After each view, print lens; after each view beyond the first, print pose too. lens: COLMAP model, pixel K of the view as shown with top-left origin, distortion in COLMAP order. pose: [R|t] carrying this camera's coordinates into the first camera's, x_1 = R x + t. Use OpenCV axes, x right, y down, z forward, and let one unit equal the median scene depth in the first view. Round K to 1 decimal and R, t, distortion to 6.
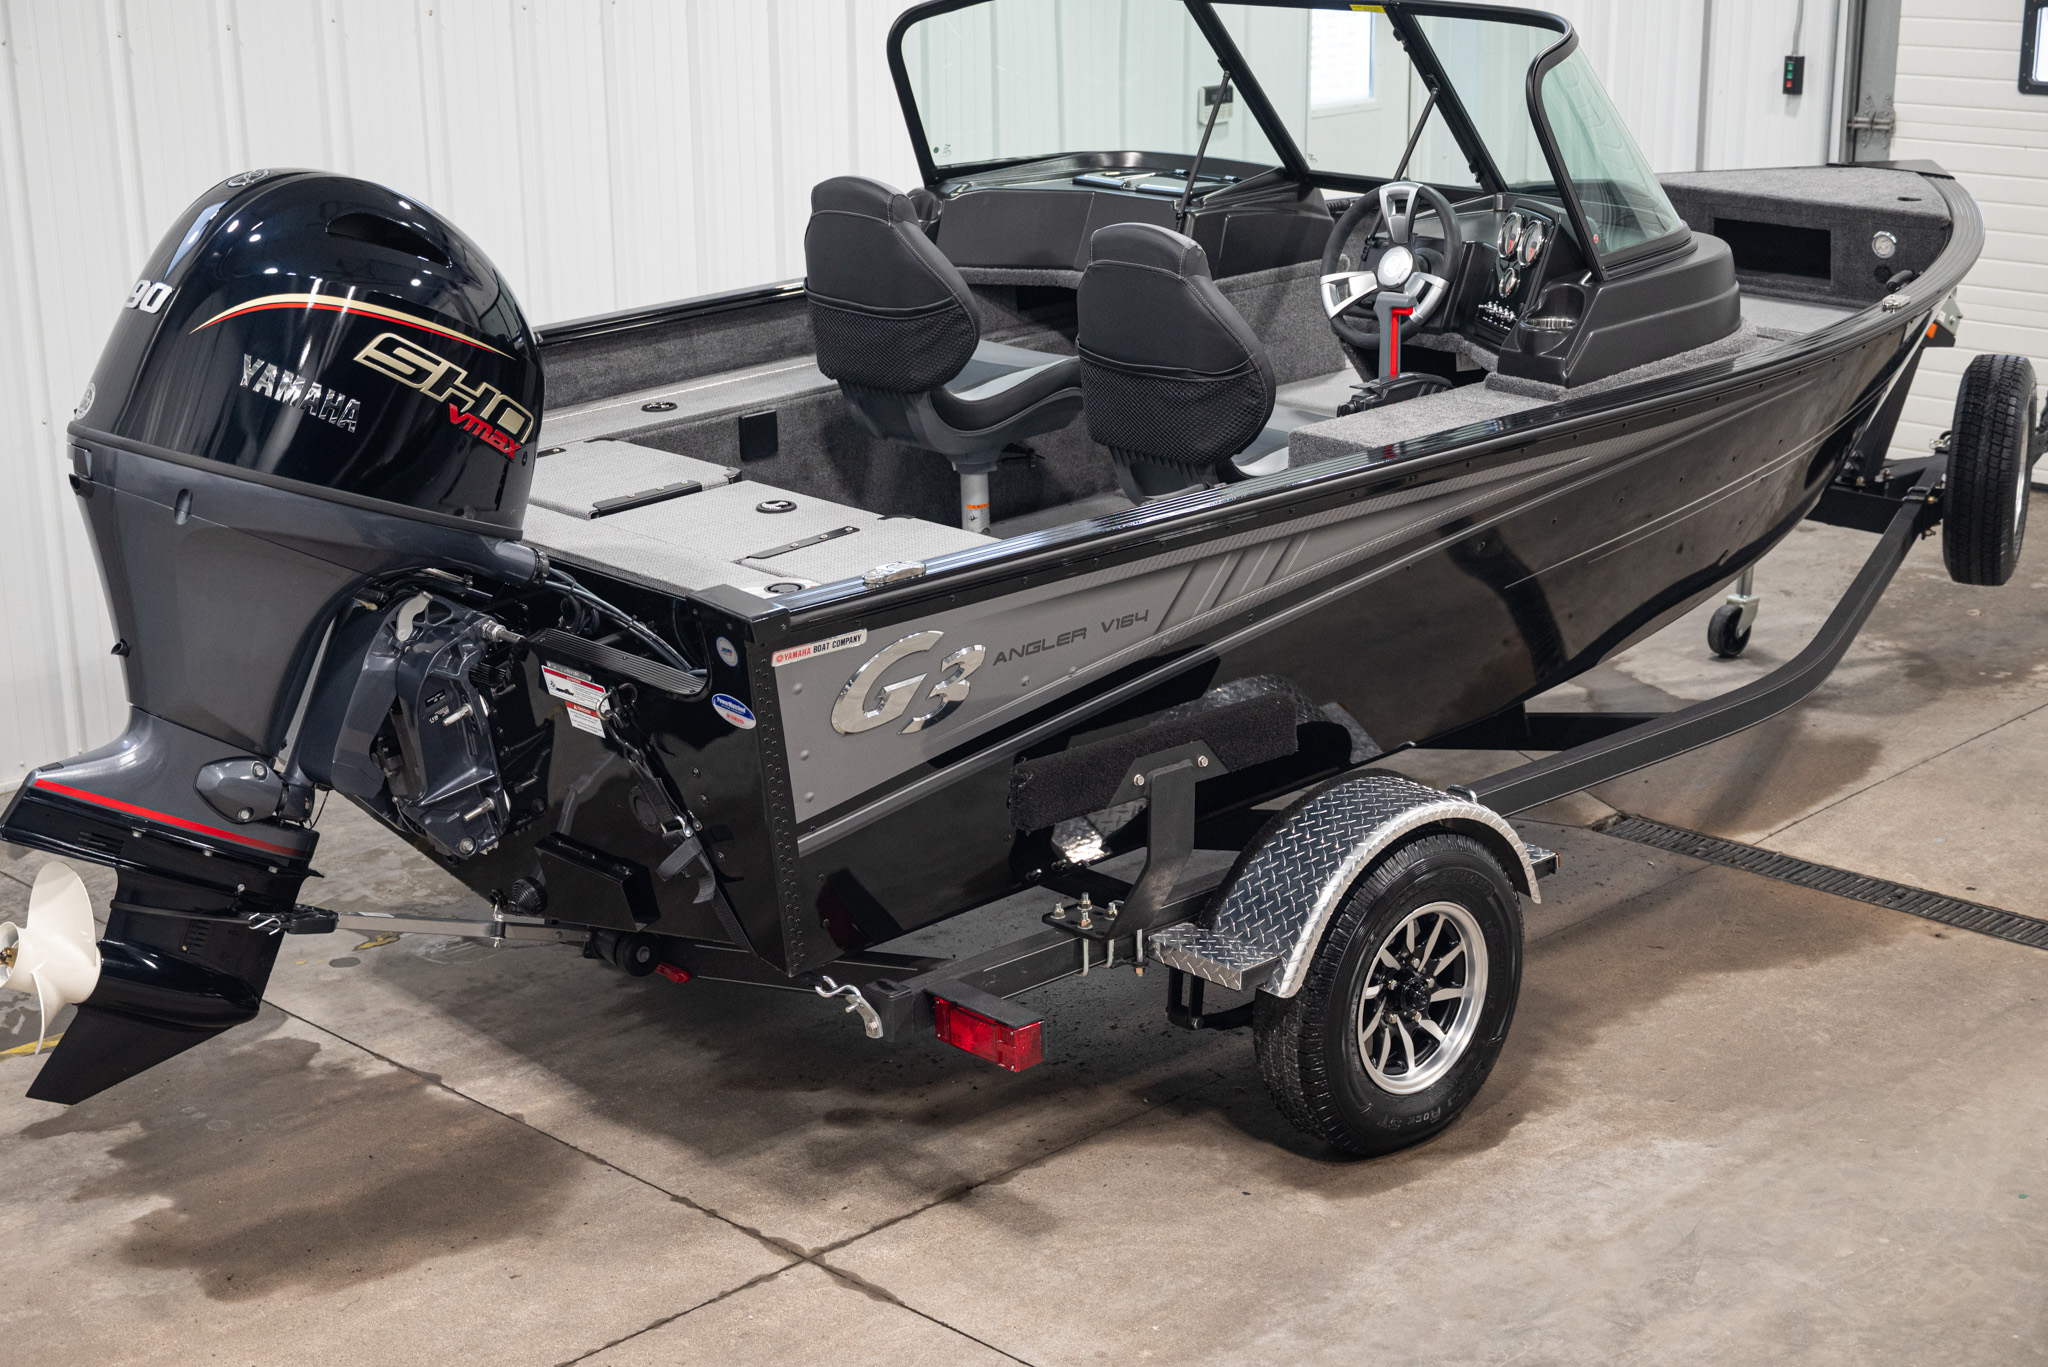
lens RADIAL K [[3030.7, 0, 944.9], [0, 3030.7, 699.8], [0, 0, 1]] dist [0.015297, 0.000000]
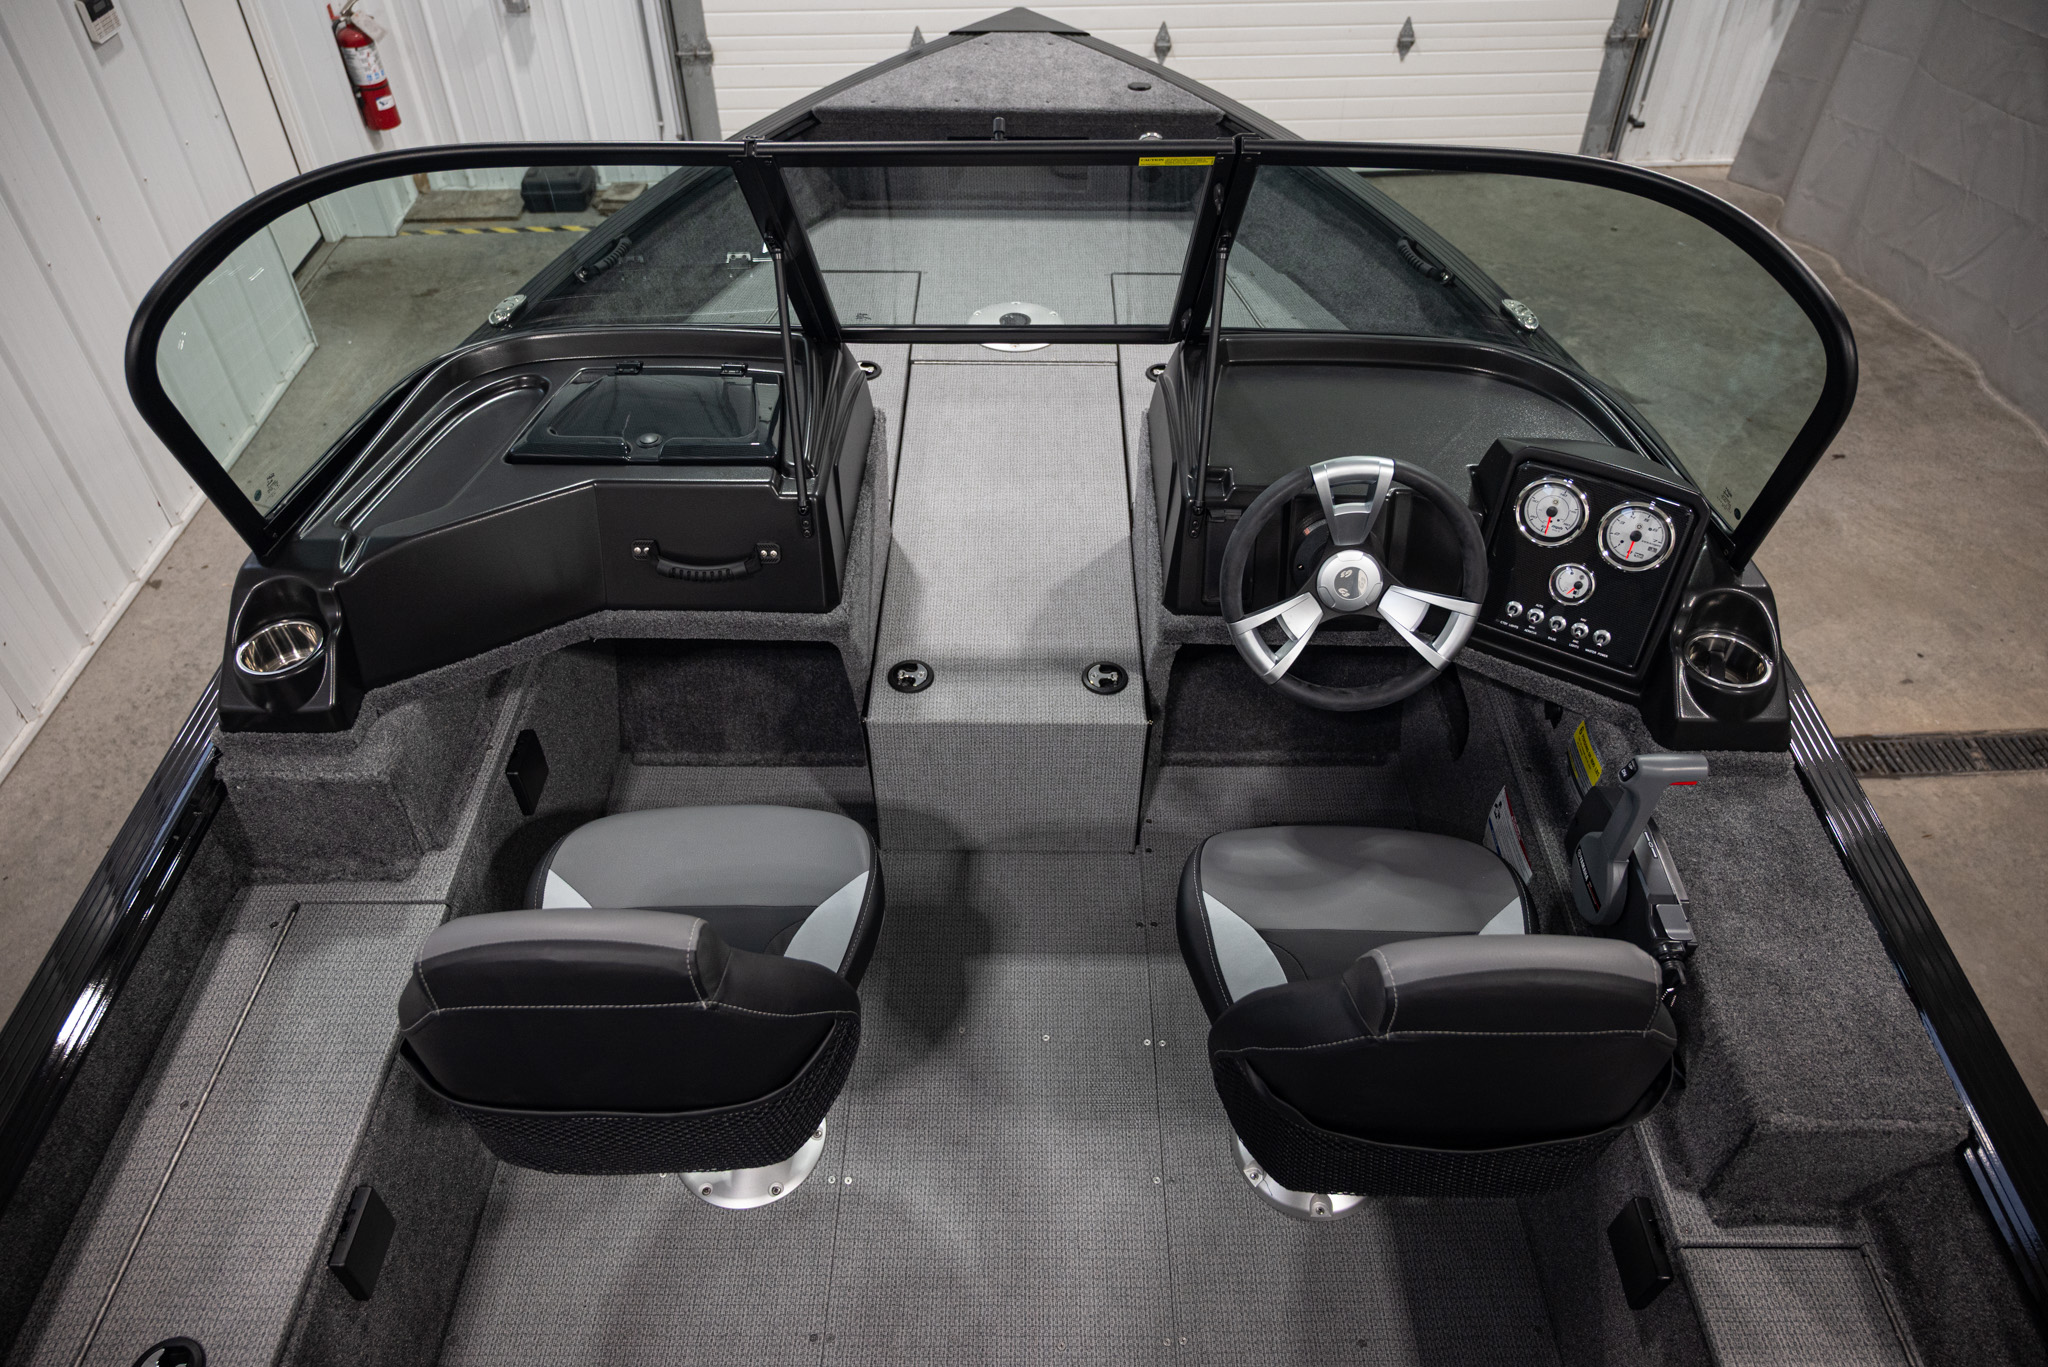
lens RADIAL K [[1349.7, 0, 1010.0], [0, 1349.7, 679.8], [0, 0, 1]] dist [-0.004732, -0.001156]
pose [[0.667918, -0.492298, 0.558147, -0.066709], [0.208962, 0.843843, 0.494230, -0.253616], [-0.714297, -0.213474, 0.666489, 0.758739]]
